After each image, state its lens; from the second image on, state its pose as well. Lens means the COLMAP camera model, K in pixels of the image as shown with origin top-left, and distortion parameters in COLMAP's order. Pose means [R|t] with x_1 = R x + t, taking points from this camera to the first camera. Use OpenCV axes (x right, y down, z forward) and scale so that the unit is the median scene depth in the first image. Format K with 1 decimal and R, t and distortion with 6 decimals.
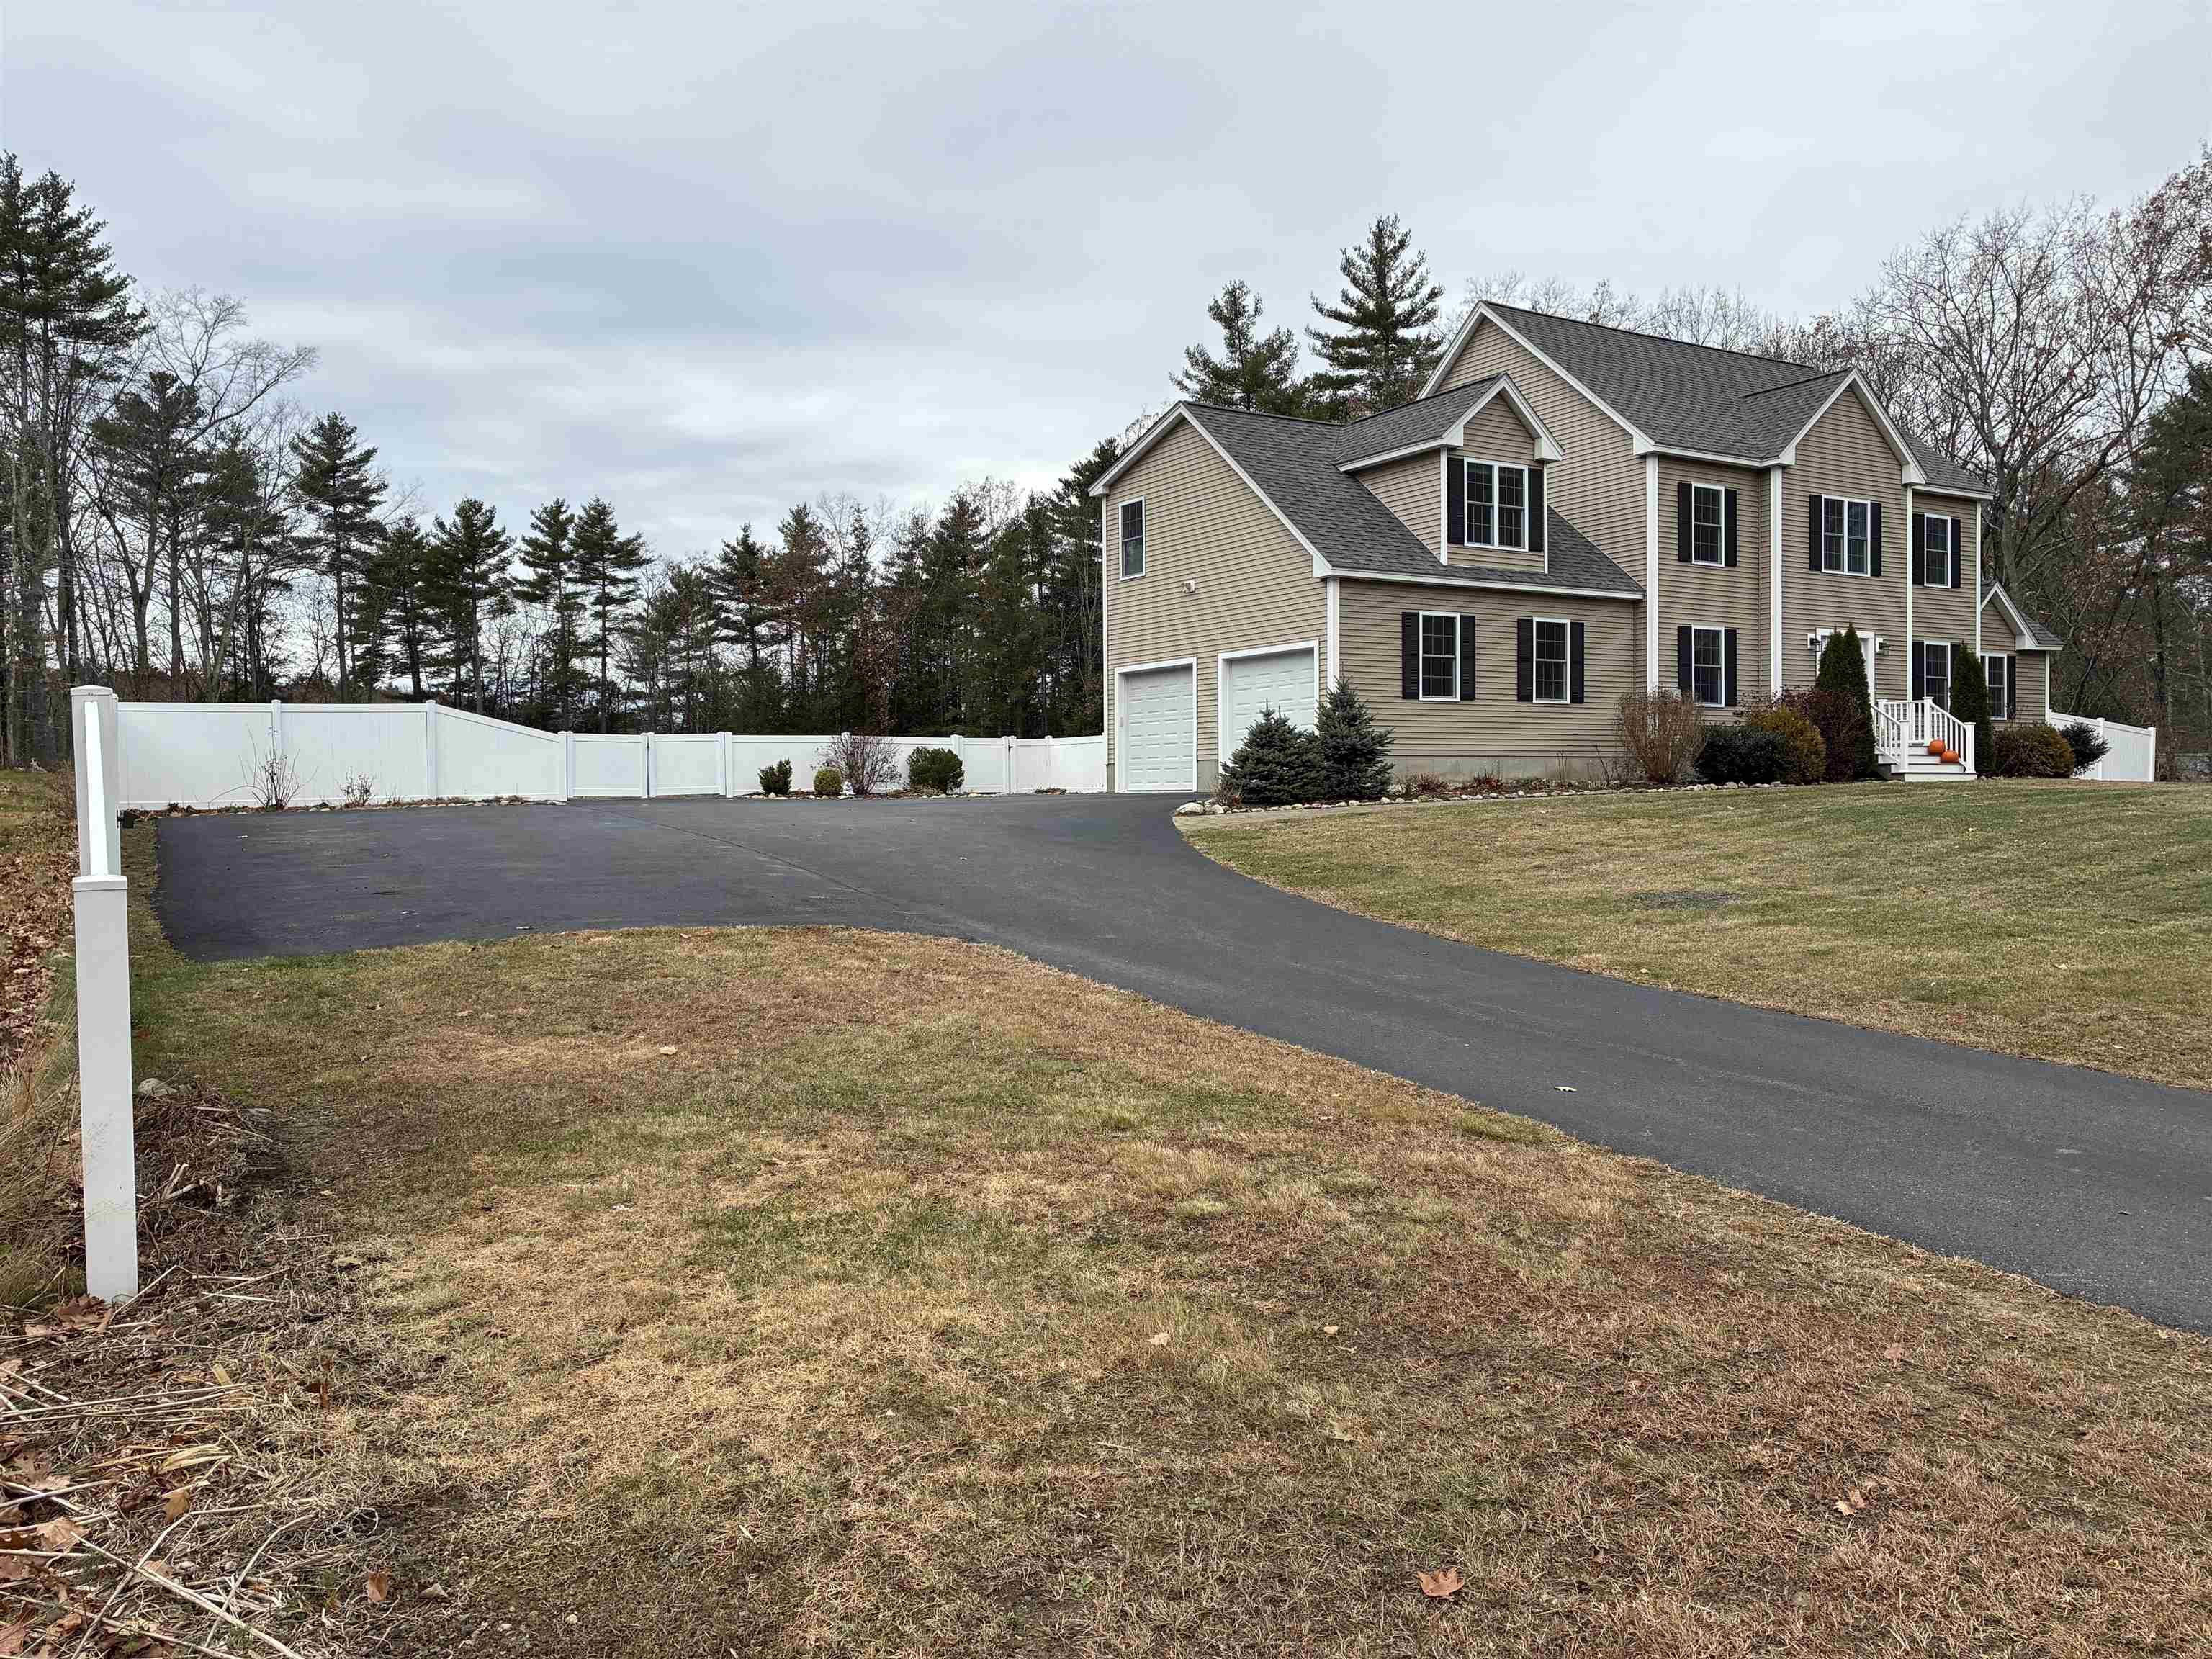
lens RADIAL K [[1683.1, 0, 1106.0], [0, 1683.1, 829.5], [0, 0, 1]] dist [0.052166, -0.059967]
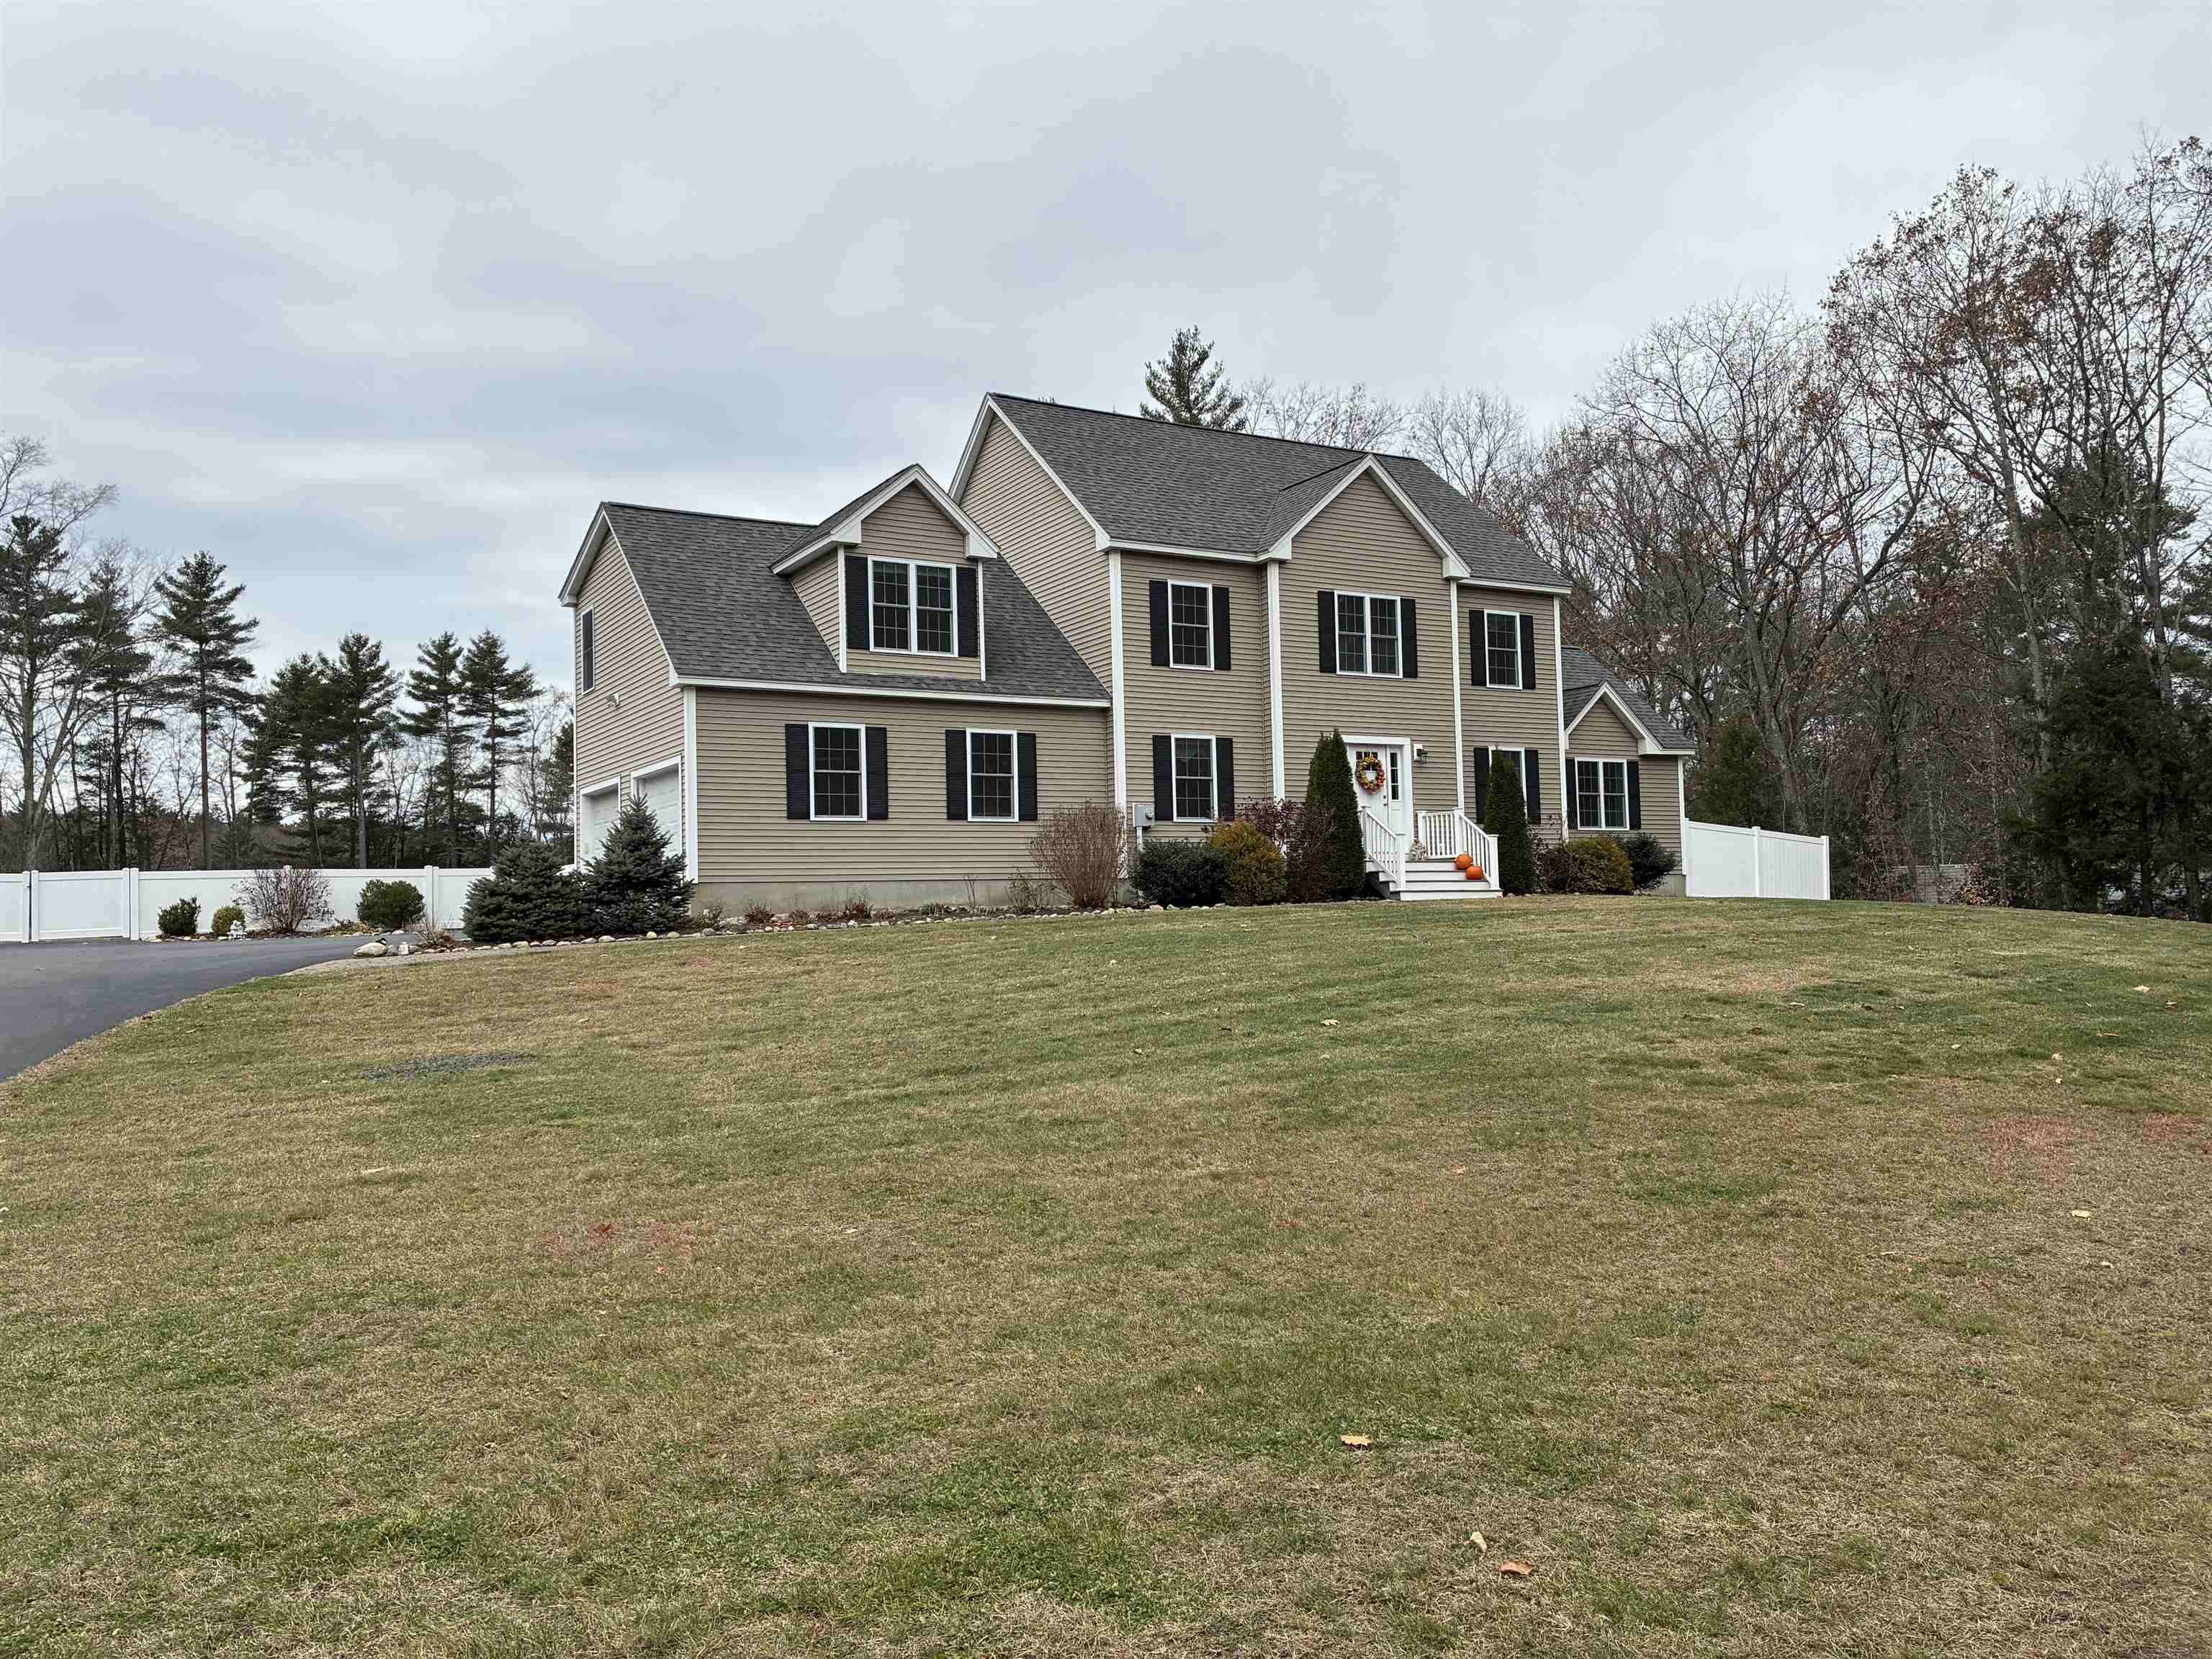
lens RADIAL K [[1683.1, 0, 1106.0], [0, 1683.1, 829.5], [0, 0, 1]] dist [0.052166, -0.059967]
pose [[0.999427, -0.018194, -0.028557, 0.313629], [0.016083, 0.997239, -0.072491, -0.003316], [0.029797, 0.071990, 0.996960, 0.088643]]
